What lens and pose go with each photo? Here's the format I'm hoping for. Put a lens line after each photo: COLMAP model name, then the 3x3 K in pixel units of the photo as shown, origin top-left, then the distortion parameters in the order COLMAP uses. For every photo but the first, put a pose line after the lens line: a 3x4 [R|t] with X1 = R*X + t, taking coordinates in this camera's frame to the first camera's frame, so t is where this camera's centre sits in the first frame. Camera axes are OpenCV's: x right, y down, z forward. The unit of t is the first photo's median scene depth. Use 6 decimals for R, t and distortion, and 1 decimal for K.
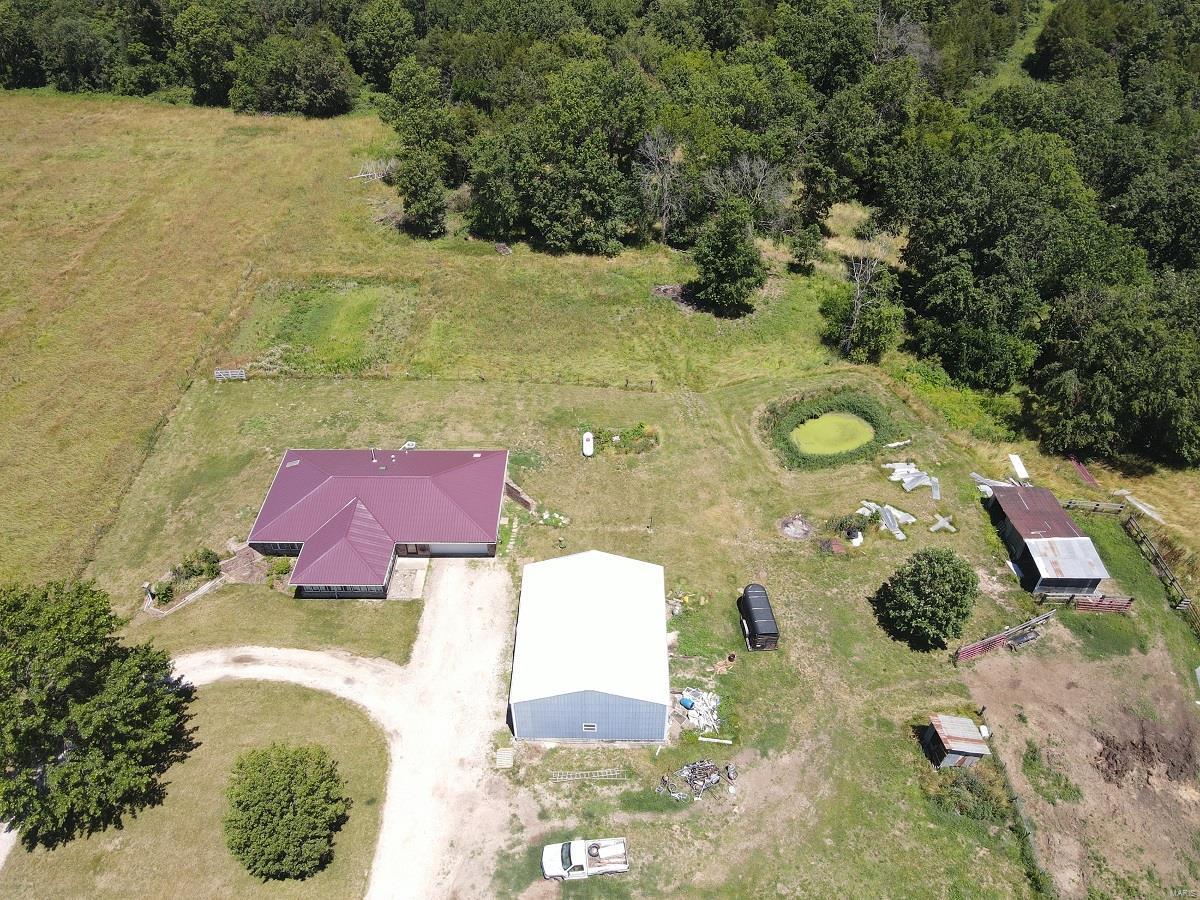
lens RADIAL K [[873.4, 0, 597.4], [0, 873.4, 451.6], [0, 0, 1]] dist [0.014044, 0.005079]
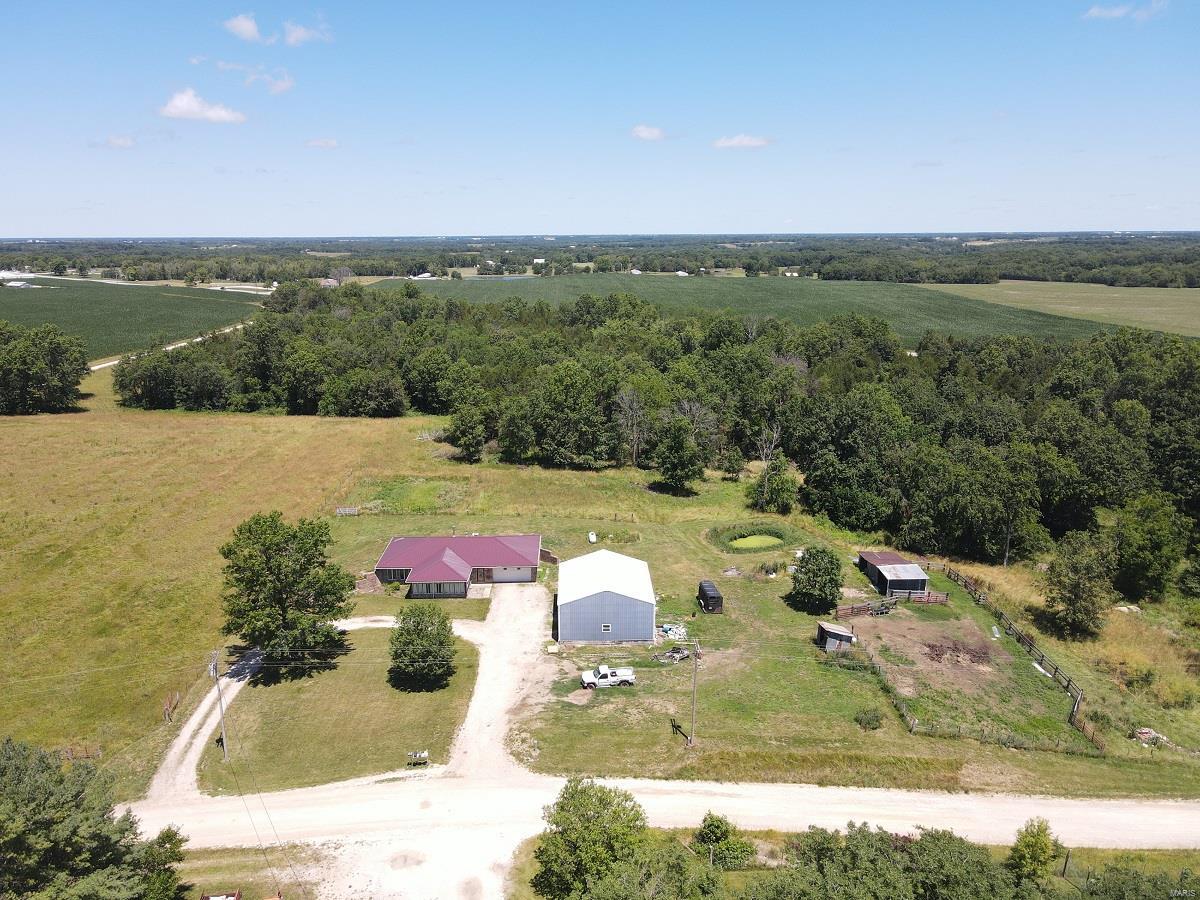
lens RADIAL K [[873.4, 0, 596.8], [0, 873.4, 452.0], [0, 0, 1]] dist [0.014044, 0.005079]
pose [[0.999078, -0.005765, 0.042534, -0.067521], [0.024190, 0.894216, -0.446981, 0.543091], [-0.035458, 0.447598, 0.893532, -0.416535]]
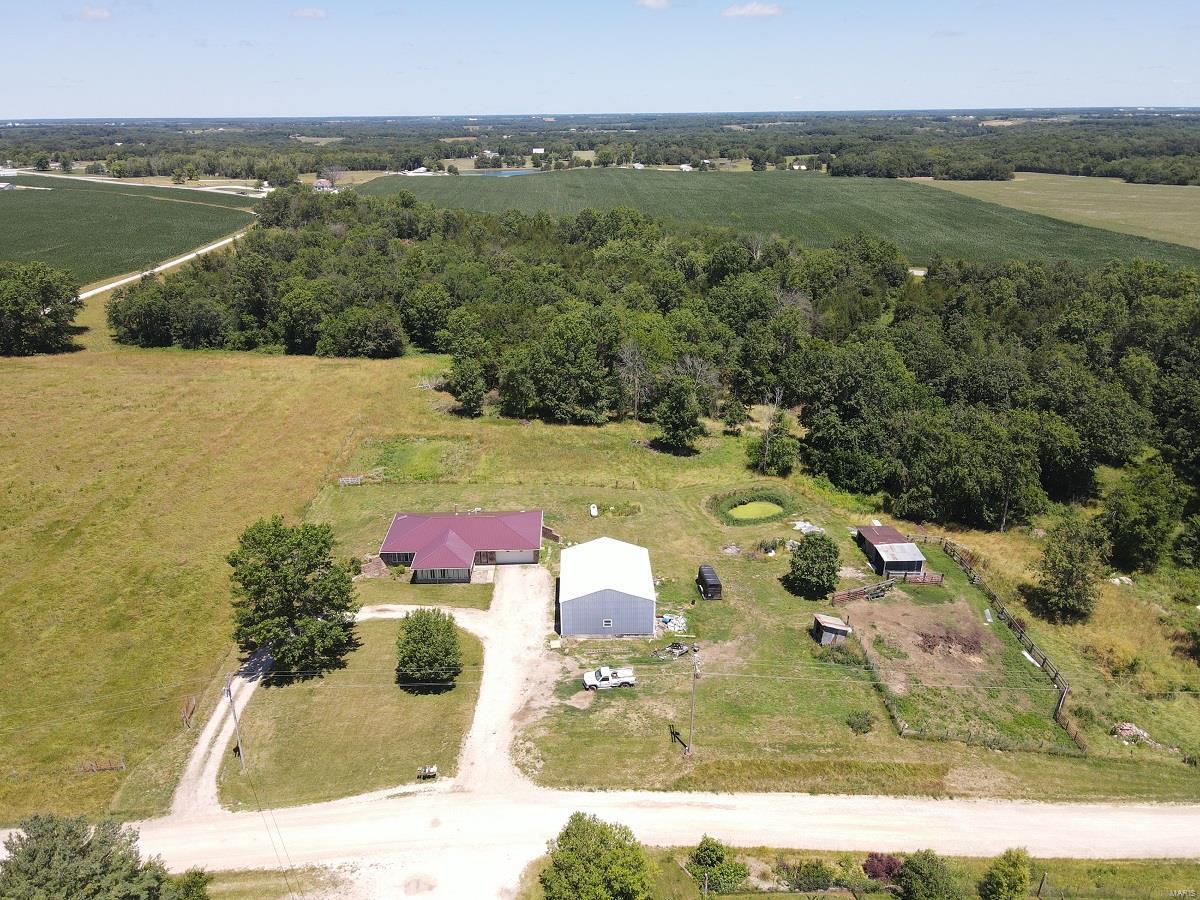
lens RADIAL K [[873.4, 0, 596.7], [0, 873.4, 452.1], [0, 0, 1]] dist [0.014044, 0.005079]
pose [[0.999145, -0.014236, 0.038810, -0.064390], [0.026305, 0.943183, -0.331230, 0.406746], [-0.031889, 0.331968, 0.942751, -0.473272]]
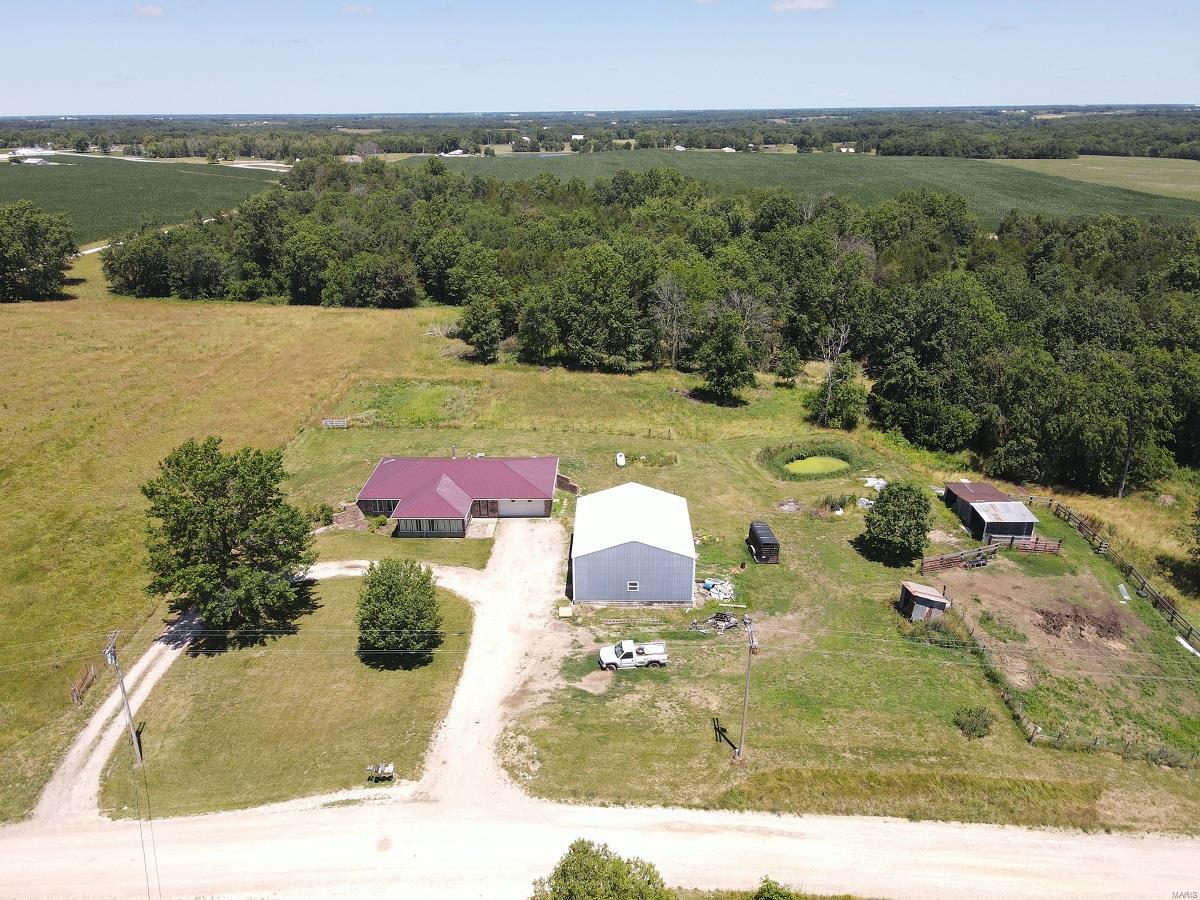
lens RADIAL K [[873.4, 0, 597.0], [0, 873.4, 452.8], [0, 0, 1]] dist [0.014044, 0.005079]
pose [[0.999997, 0.001576, -0.002047, -0.043127], [-0.002161, 0.944571, -0.328299, 0.402868], [0.001417, 0.328302, 0.944572, -0.193089]]
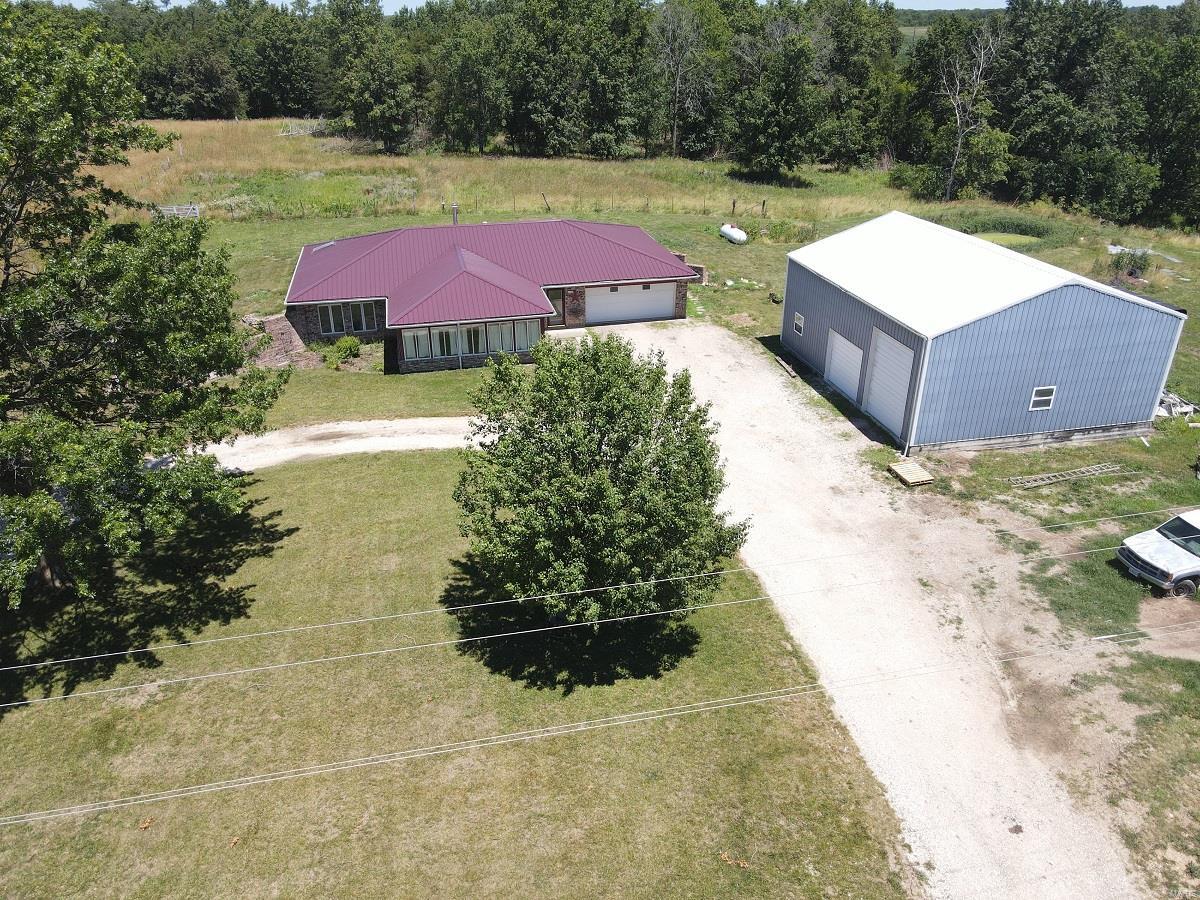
lens RADIAL K [[873.4, 0, 594.7], [0, 873.4, 452.3], [0, 0, 1]] dist [0.014044, 0.005079]
pose [[0.973704, -0.100216, 0.204592, -0.291789], [0.147062, 0.962371, -0.228504, 0.317091], [-0.173994, 0.252583, 0.951802, 0.391580]]
